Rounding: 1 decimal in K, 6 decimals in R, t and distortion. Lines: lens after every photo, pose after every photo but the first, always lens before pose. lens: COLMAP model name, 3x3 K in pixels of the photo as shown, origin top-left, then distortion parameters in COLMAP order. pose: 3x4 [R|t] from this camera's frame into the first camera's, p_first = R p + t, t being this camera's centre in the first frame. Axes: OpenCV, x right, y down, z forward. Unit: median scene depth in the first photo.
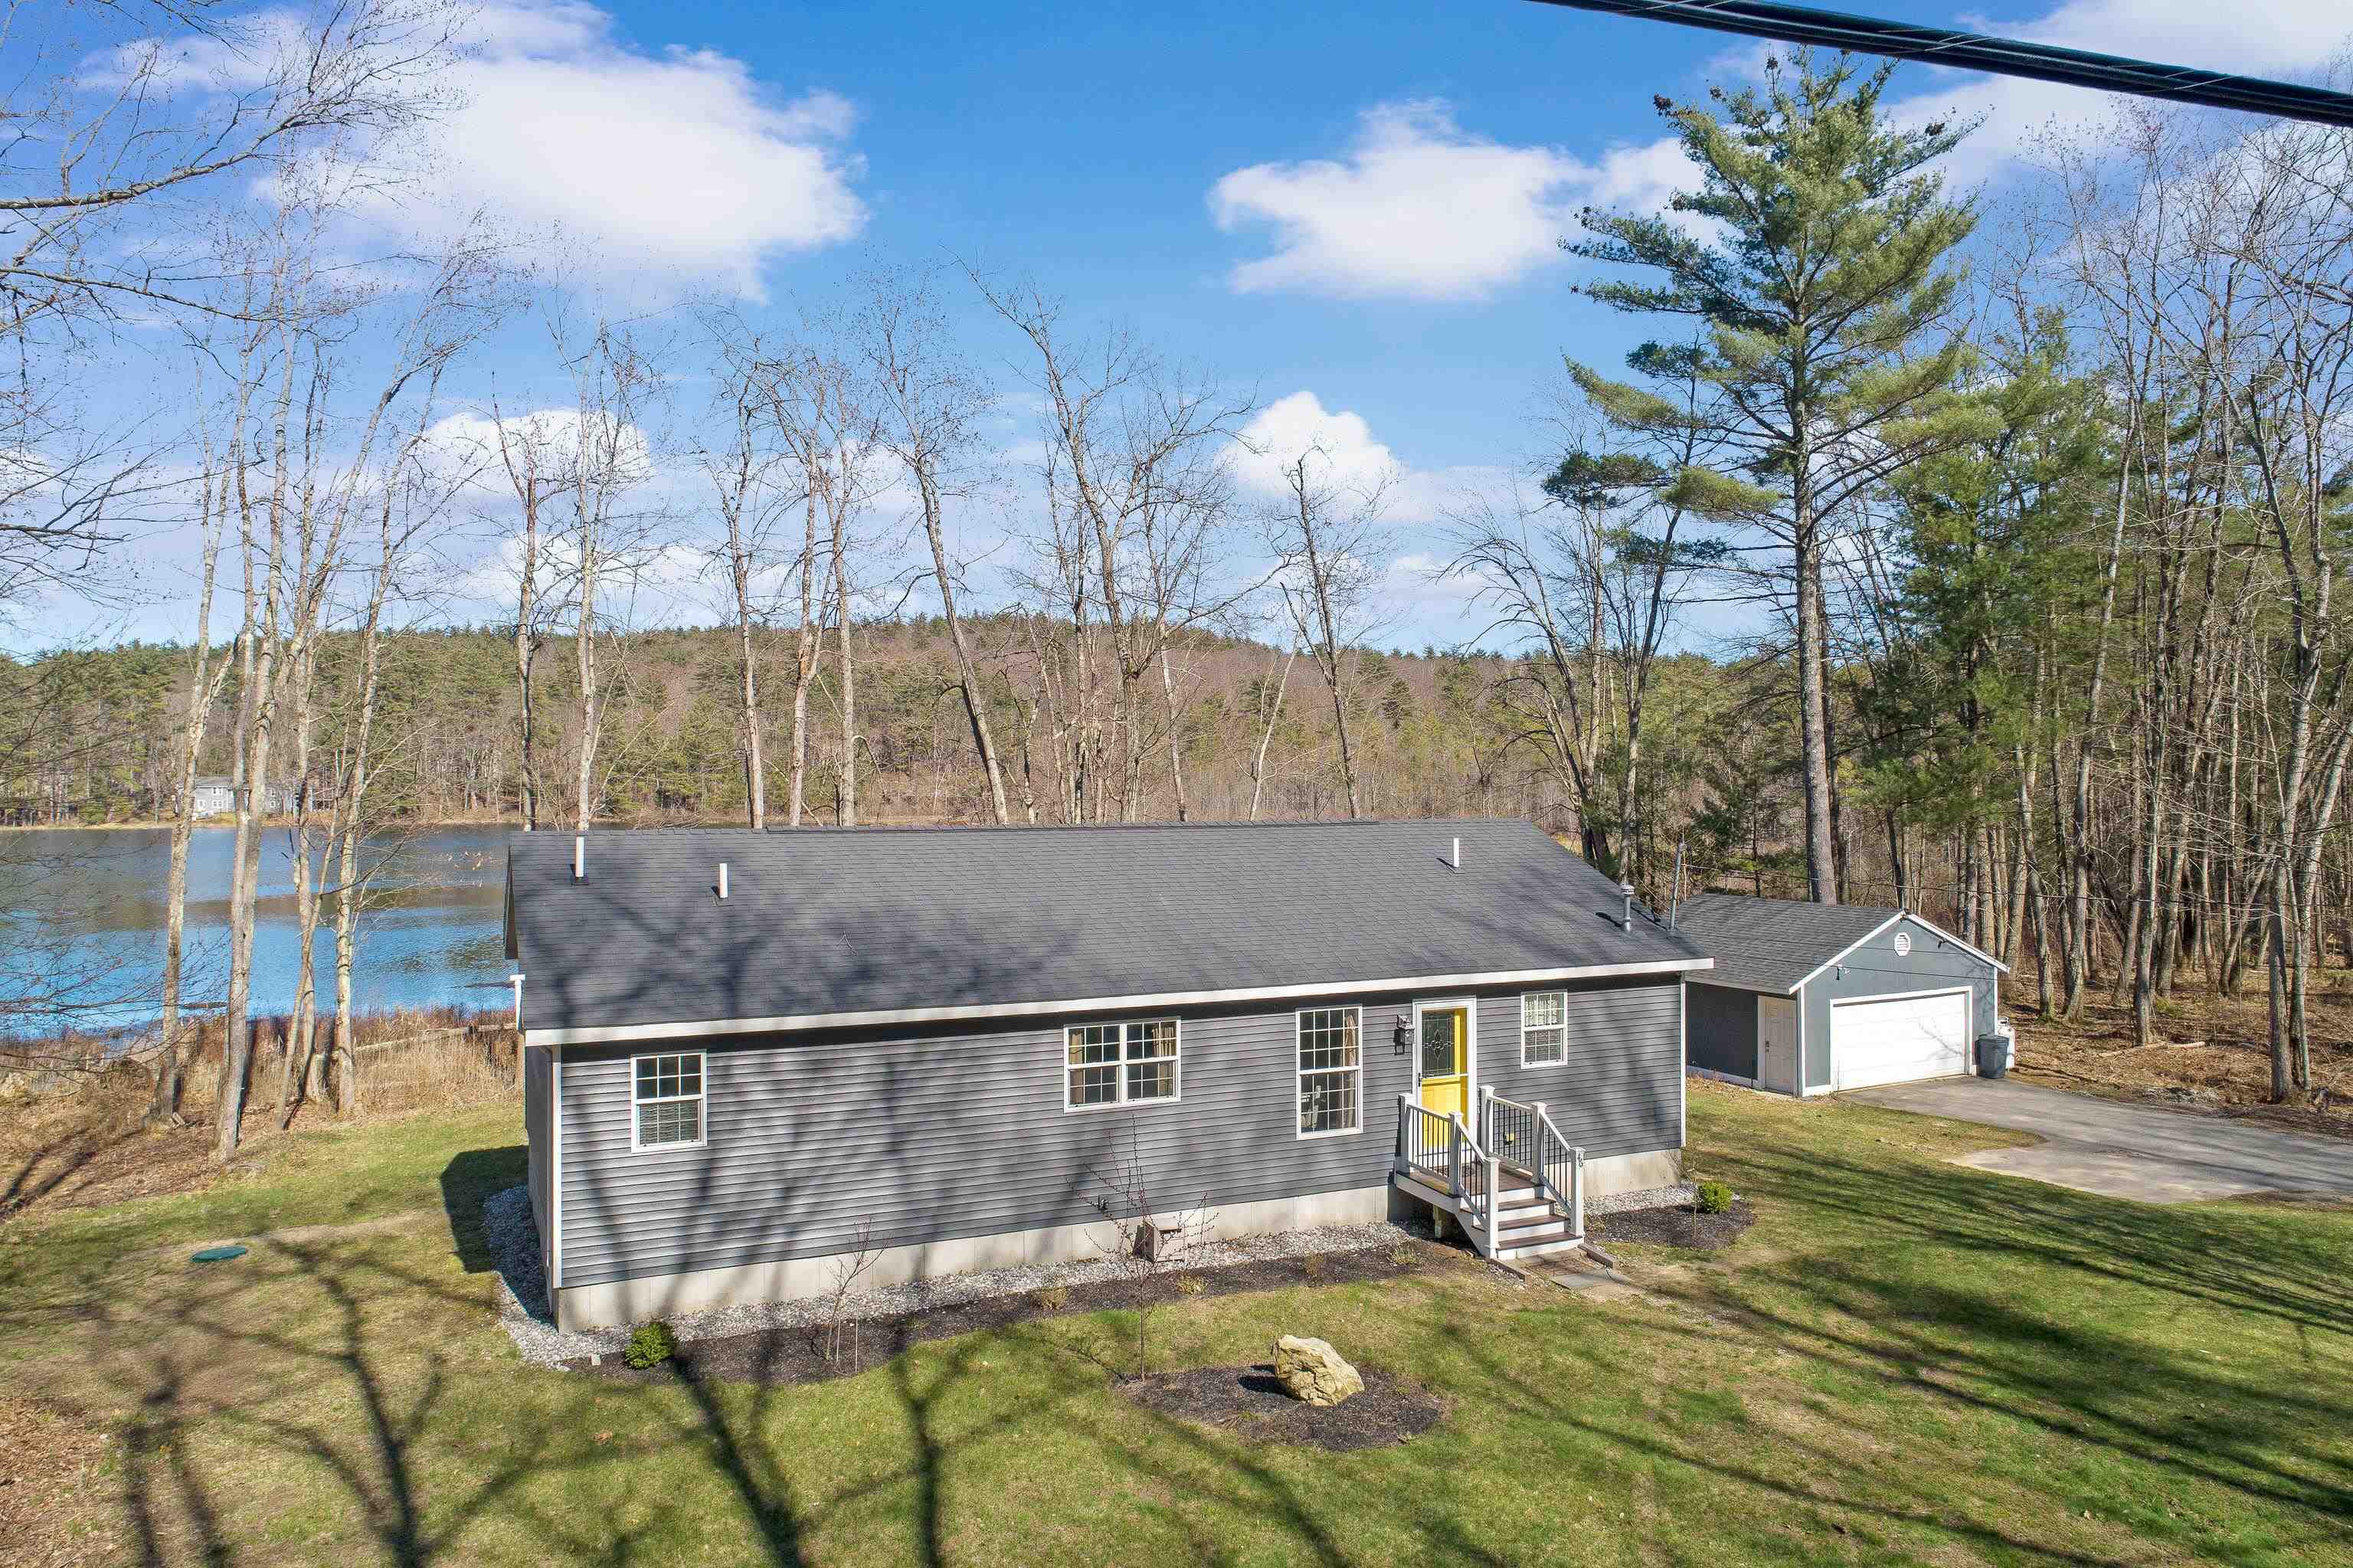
lens RADIAL K [[1566.5, 0, 1176.5], [0, 1566.5, 784.0], [0, 0, 1]] dist [-0.005465, 0.004334]
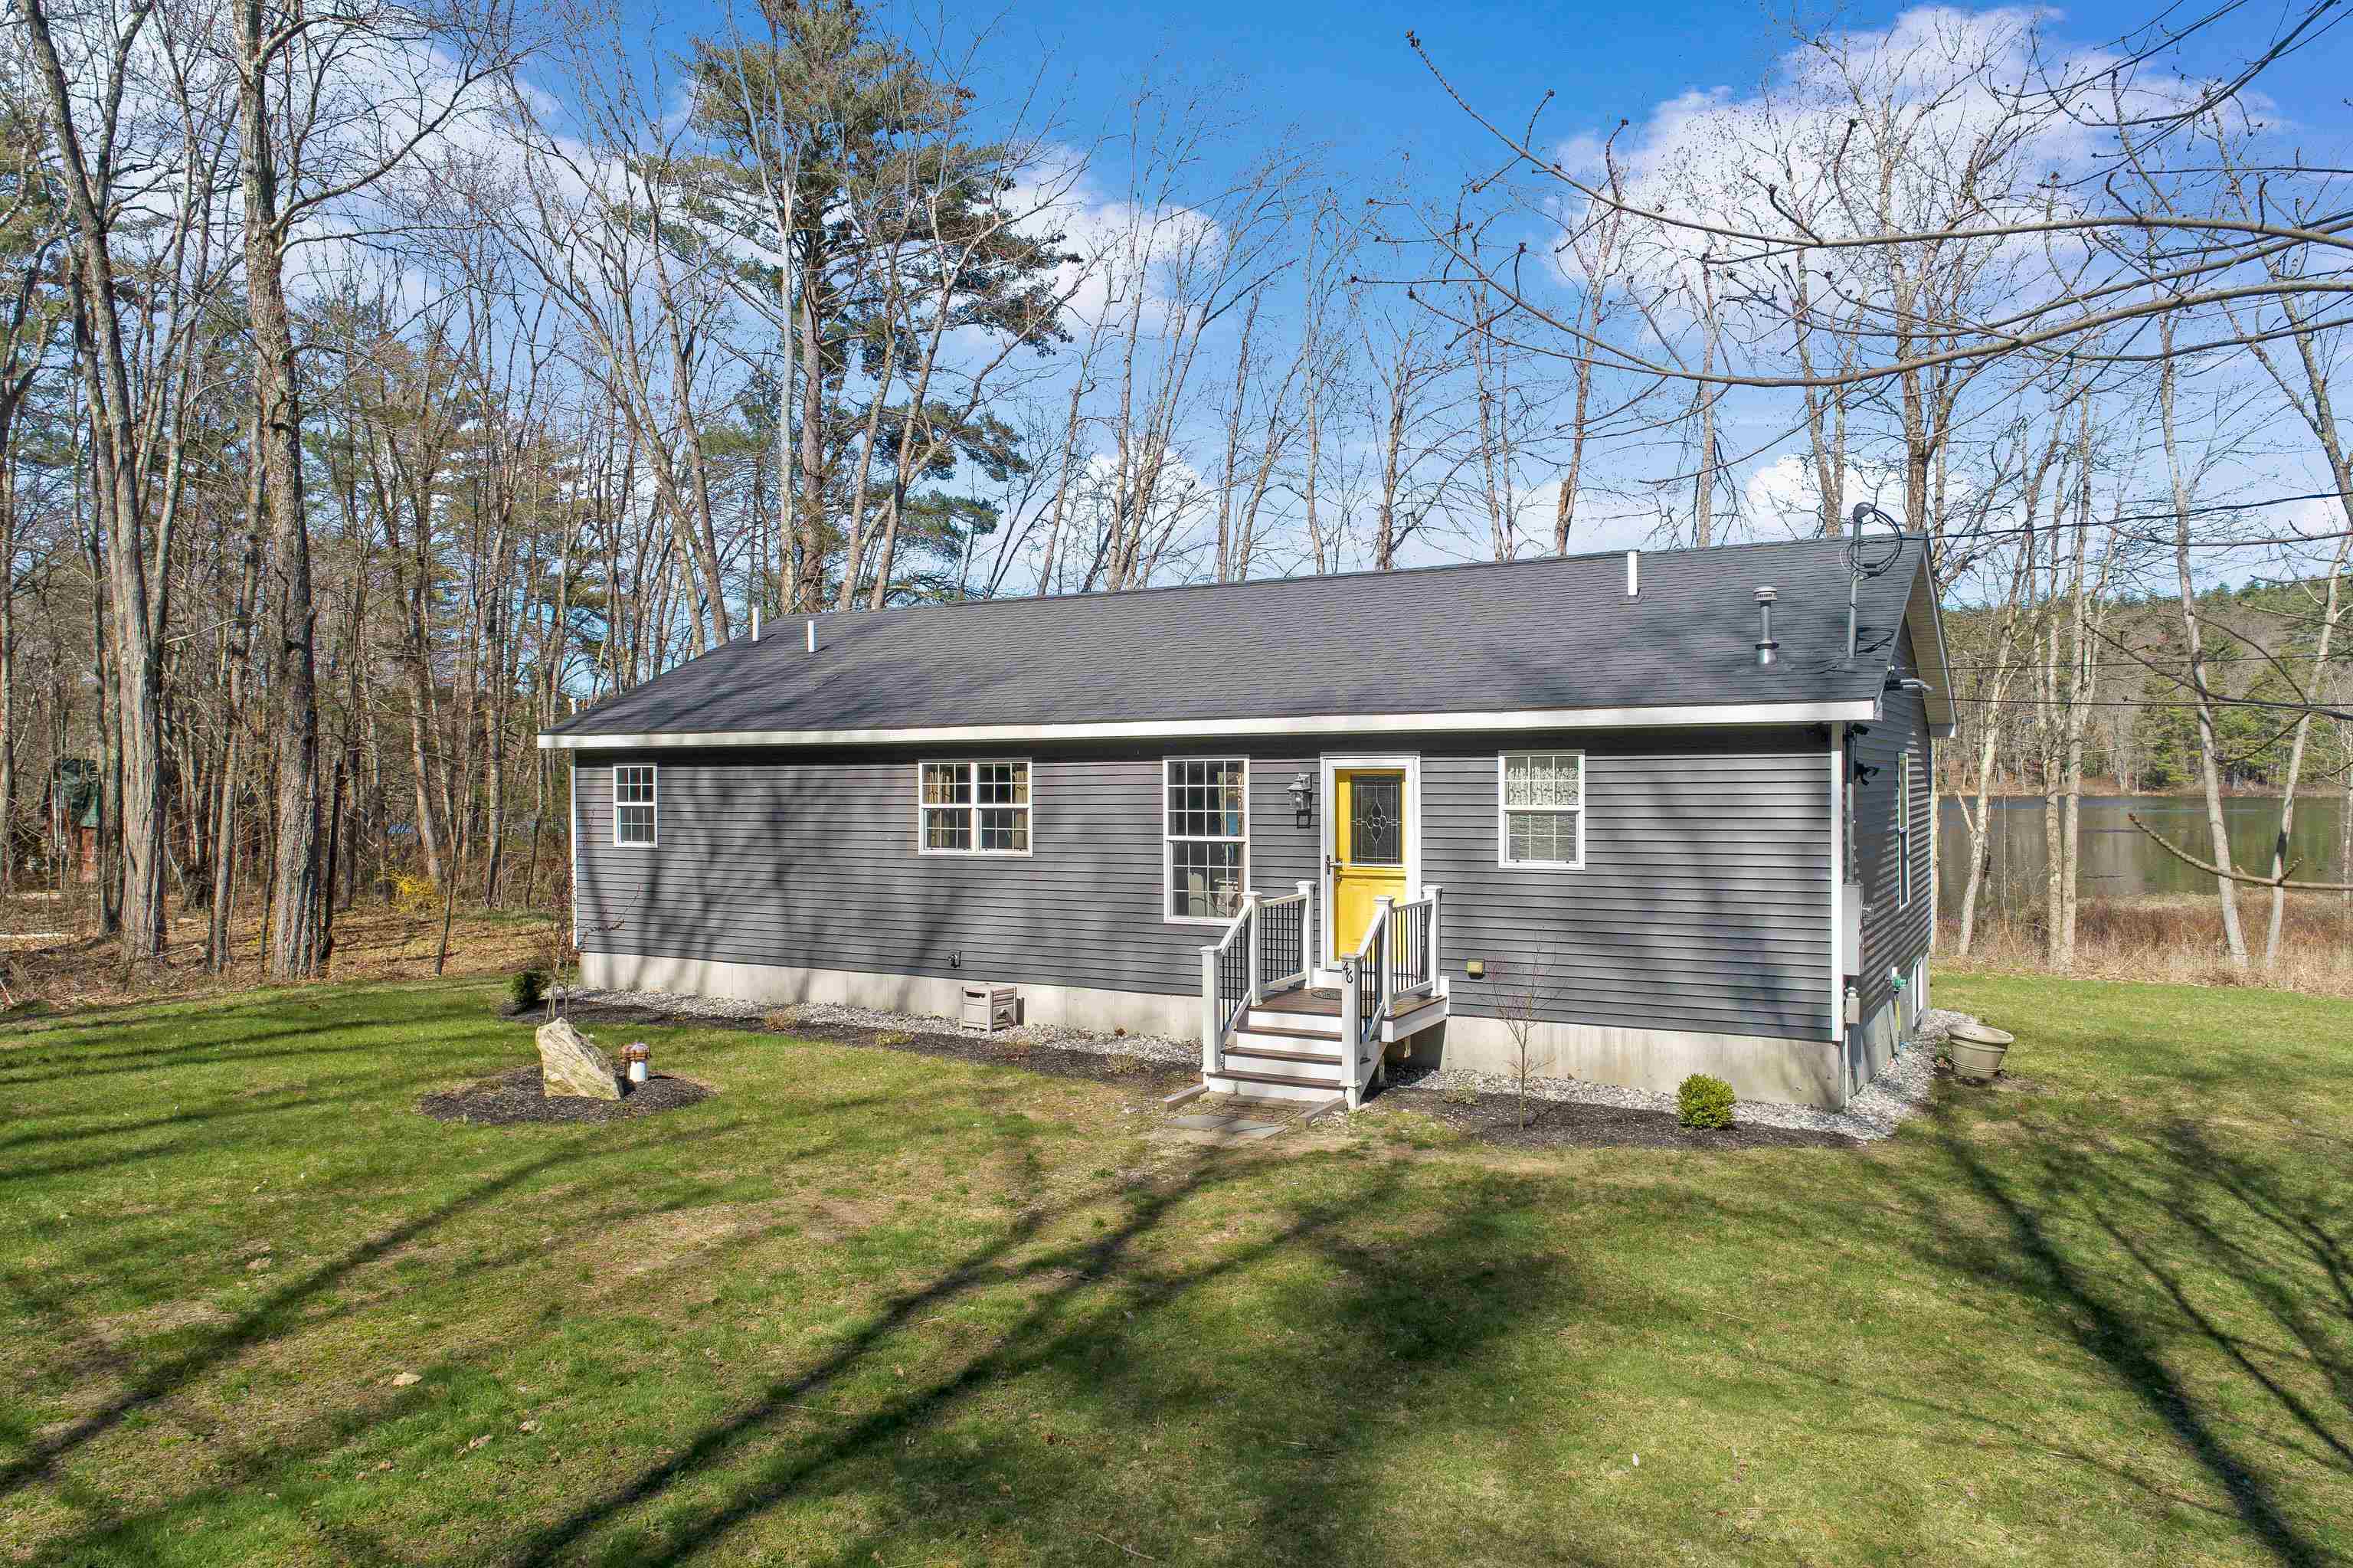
lens RADIAL K [[1566.5, 0, 1176.5], [0, 1566.5, 784.0], [0, 0, 1]] dist [-0.005465, 0.004334]
pose [[0.584089, 0.003542, -0.811682, 0.743387], [0.005216, 0.999953, 0.008117, 0.156106], [0.811673, -0.008975, 0.584044, 0.563784]]
